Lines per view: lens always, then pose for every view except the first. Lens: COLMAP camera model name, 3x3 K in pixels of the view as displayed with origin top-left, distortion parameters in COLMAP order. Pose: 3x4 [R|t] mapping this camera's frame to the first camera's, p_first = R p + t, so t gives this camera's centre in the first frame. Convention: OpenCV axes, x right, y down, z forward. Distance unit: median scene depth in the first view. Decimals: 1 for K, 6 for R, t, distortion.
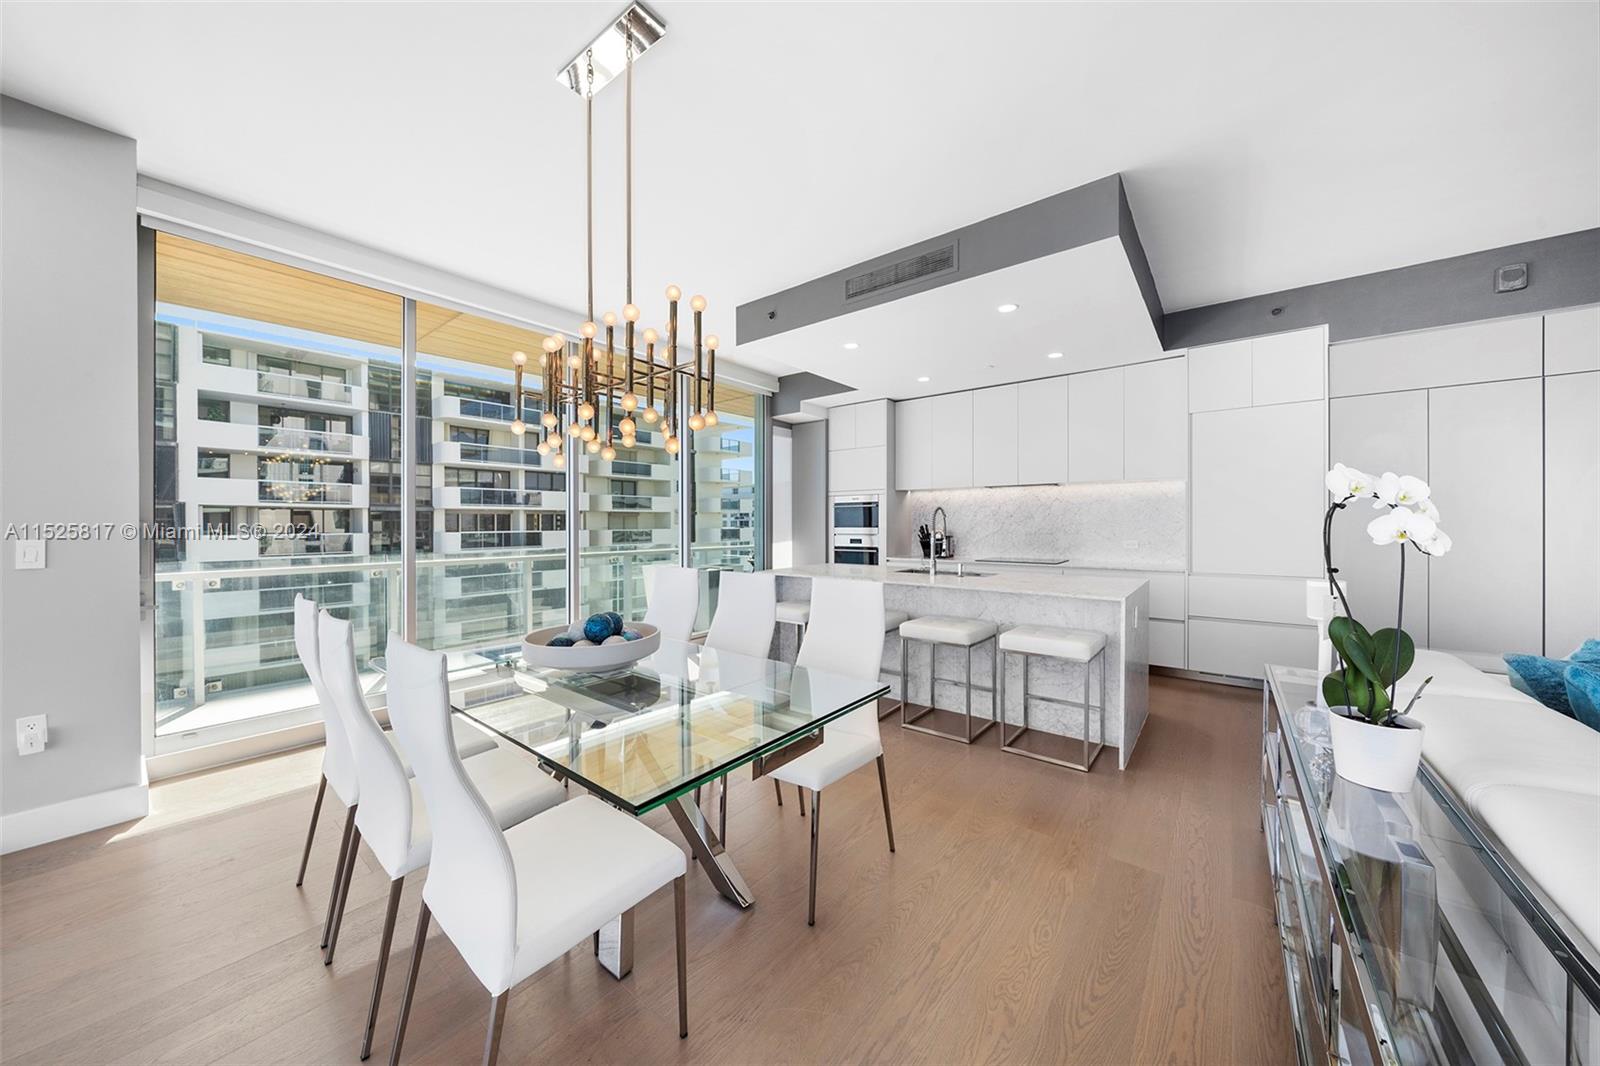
lens RADIAL K [[543.4, 0, 792.8], [0, 543.4, 525.3], [0, 0, 1]] dist [-0.005777, 0.000124]
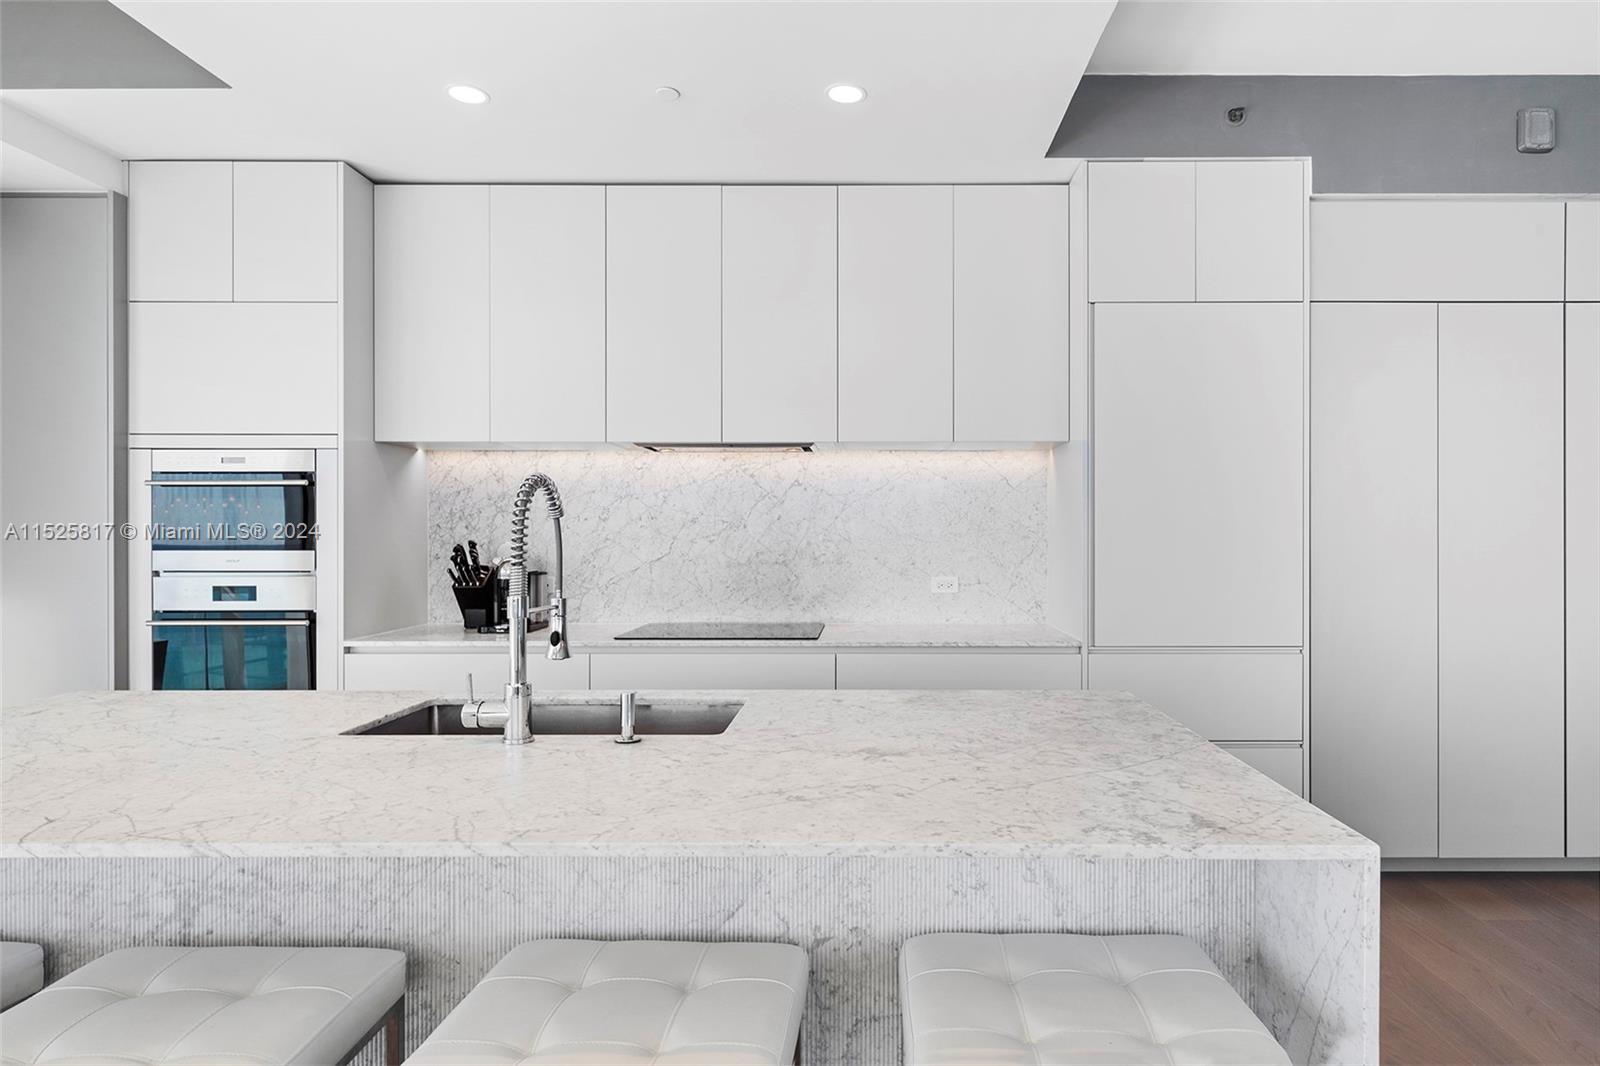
lens RADIAL K [[886.2, 0, 782.3], [0, 886.2, 545.5], [0, 0, 1]] dist [0.013576, -0.001470]
pose [[0.770140, 0.000013, 0.637875, 0.033666], [-0.000332, 1.000000, 0.000381, 0.000947], [-0.637875, -0.000506, 0.770139, 0.444590]]
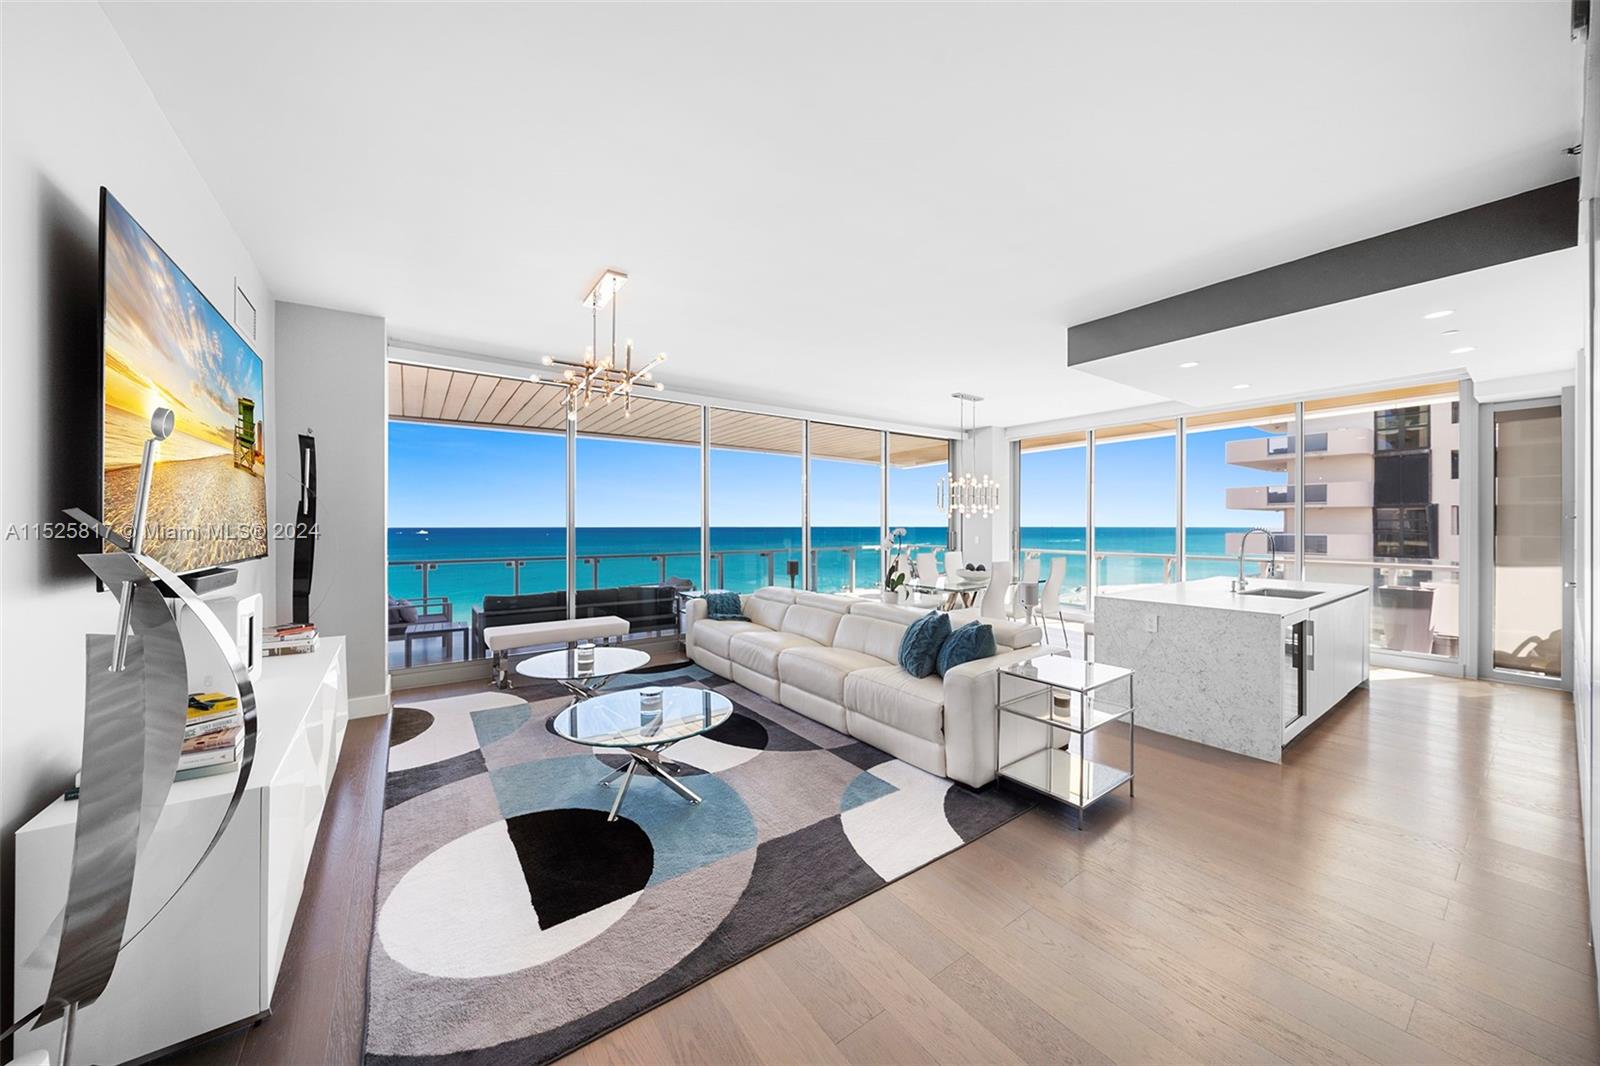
lens RADIAL K [[543.4, 0, 800.9], [0, 543.4, 521.8], [0, 0, 1]] dist [-0.005777, 0.000124]
pose [[-0.281682, 0.003027, -0.959503, 1.085122], [-0.001778, 0.999992, 0.003677, -0.031234], [0.959506, 0.002741, -0.281675, 0.317061]]
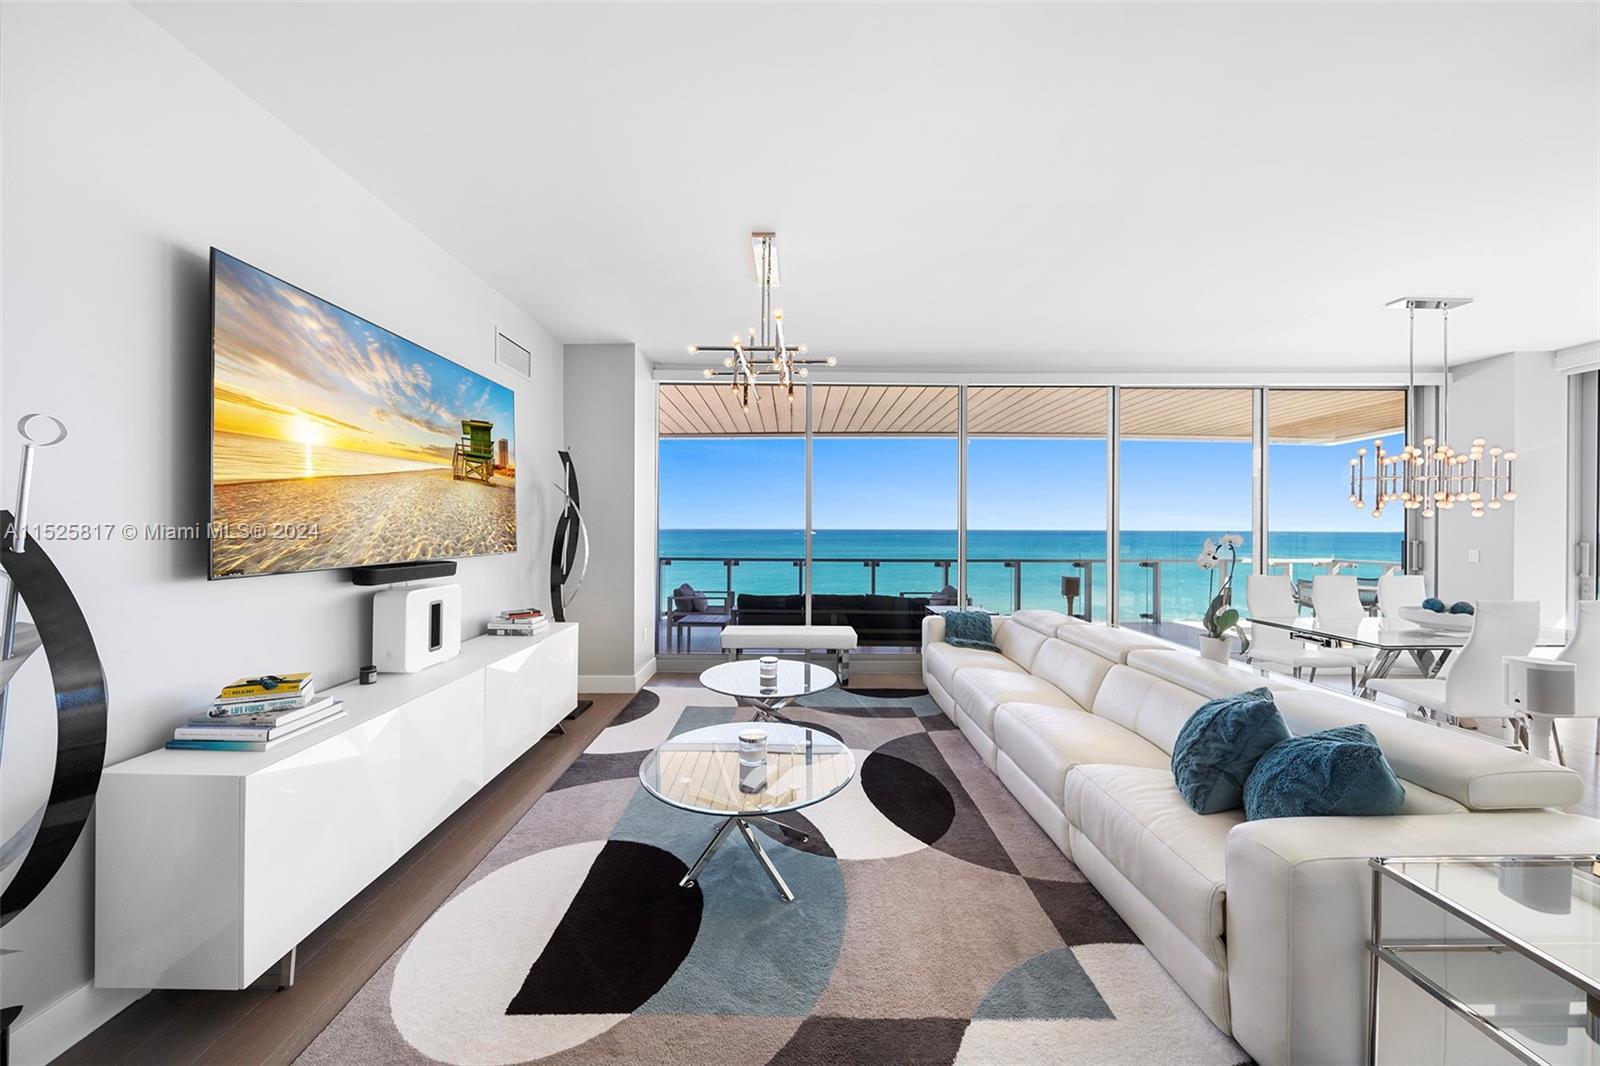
lens RADIAL K [[543.4, 0, 805.9], [0, 543.4, 523.9], [0, 0, 1]] dist [-0.005777, 0.000124]
pose [[-0.788215, 0.002825, -0.615394, 0.852792], [0.000030, 0.999990, 0.004551, -0.030860], [0.615401, 0.003569, -0.788206, 0.385179]]
